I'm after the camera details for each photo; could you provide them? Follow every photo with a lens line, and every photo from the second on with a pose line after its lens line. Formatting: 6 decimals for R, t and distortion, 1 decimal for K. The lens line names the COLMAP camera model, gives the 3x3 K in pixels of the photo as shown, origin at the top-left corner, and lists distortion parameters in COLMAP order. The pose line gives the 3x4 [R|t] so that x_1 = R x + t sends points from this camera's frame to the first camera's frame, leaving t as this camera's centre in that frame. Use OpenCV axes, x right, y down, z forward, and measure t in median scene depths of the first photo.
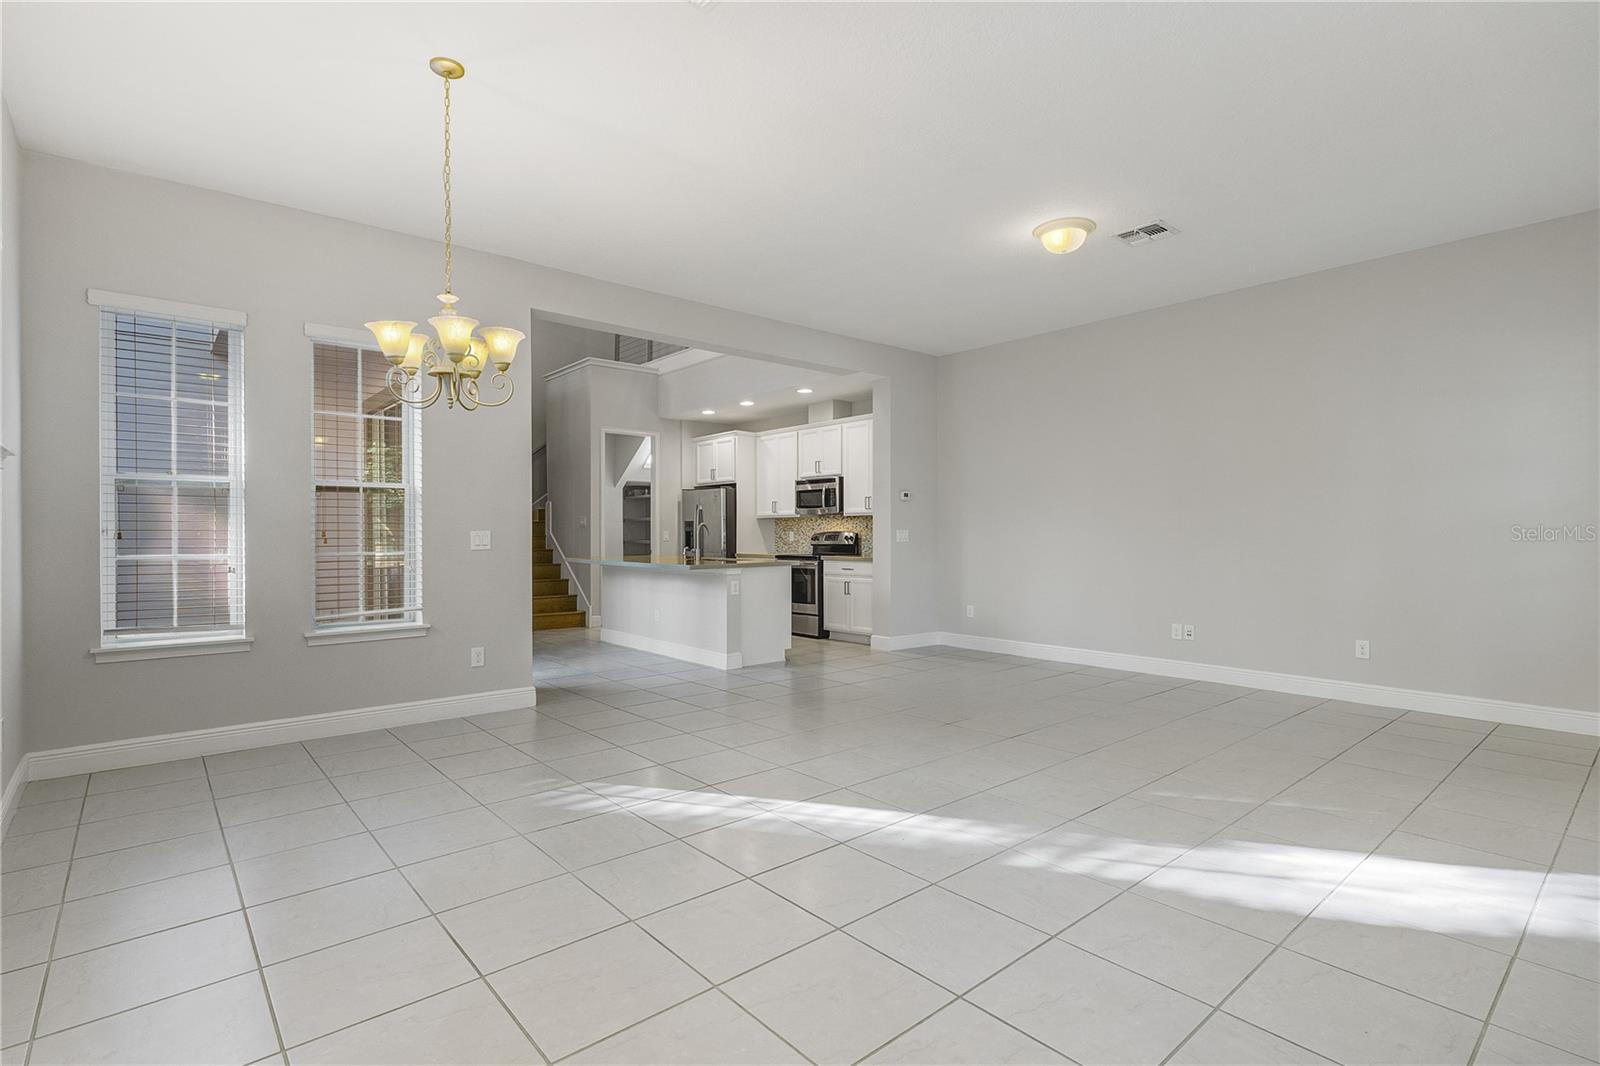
lens RADIAL K [[778.5, 0, 803.7], [0, 778.5, 526.8], [0, 0, 1]] dist [0.026544, 0.000458]
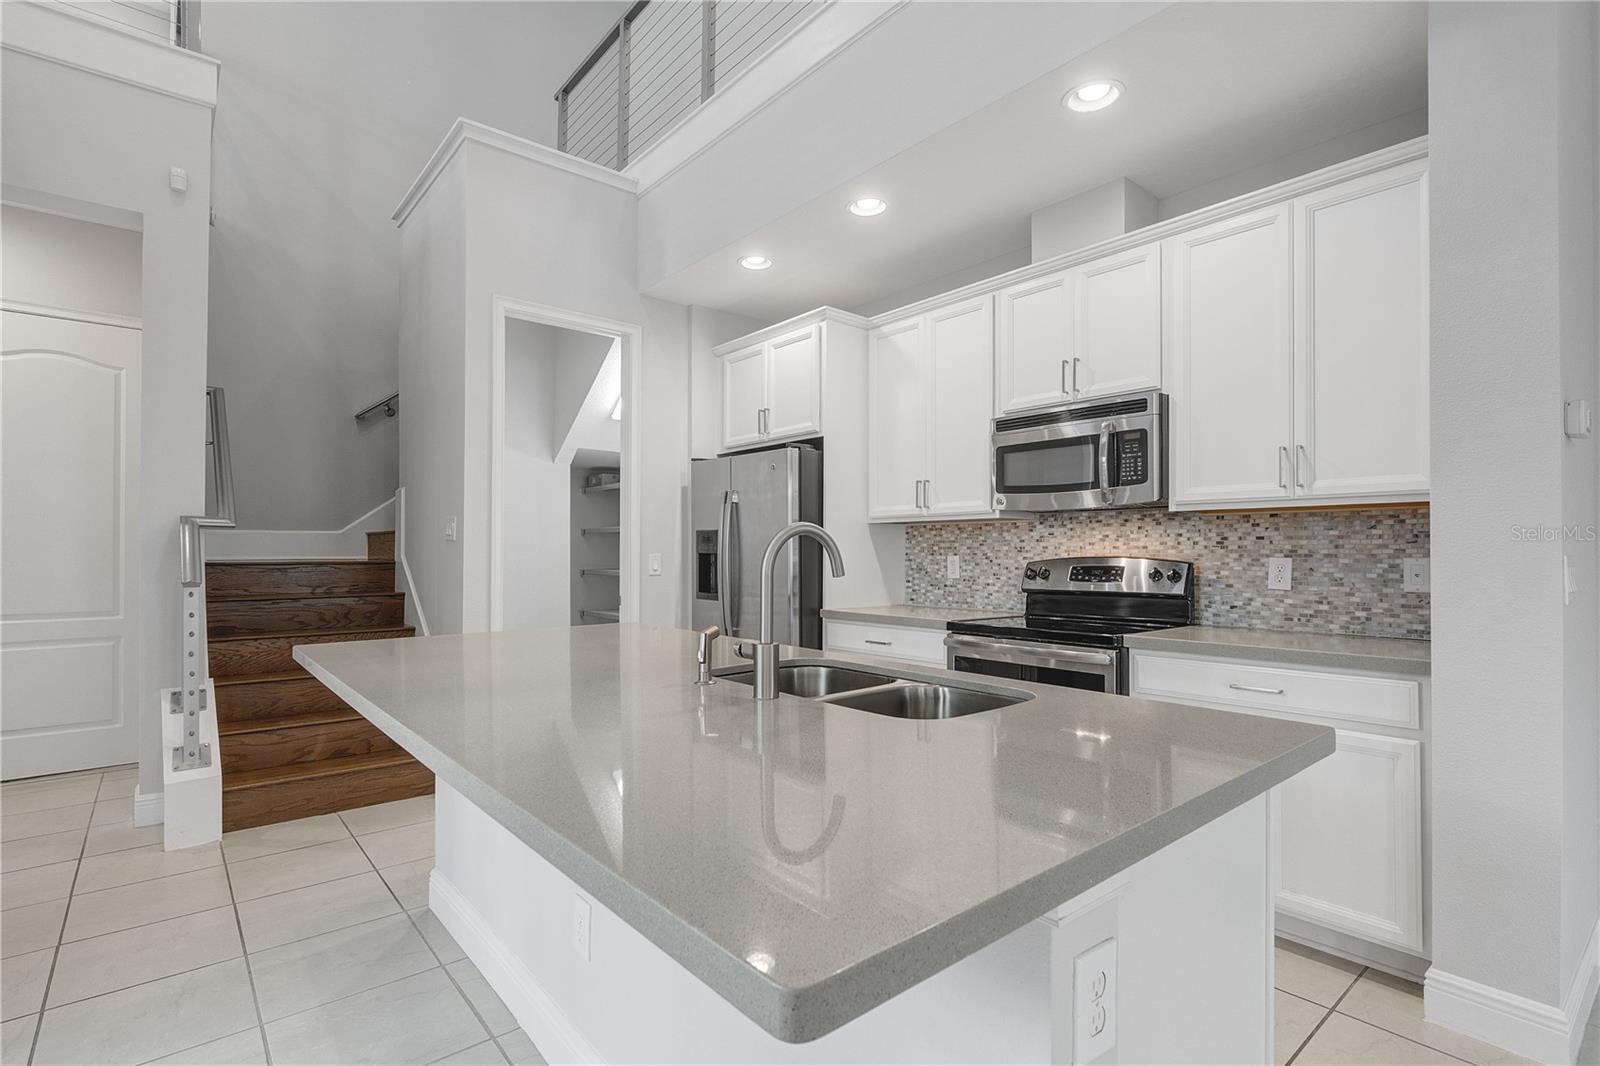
lens RADIAL K [[778.5, 0, 795.3], [0, 778.5, 524.5], [0, 0, 1]] dist [0.026544, 0.000458]
pose [[0.999928, 0.002008, -0.011867, -0.095924], [-0.002370, 0.999529, -0.030599, 0.002503], [0.011800, 0.030625, 0.999461, 0.588646]]
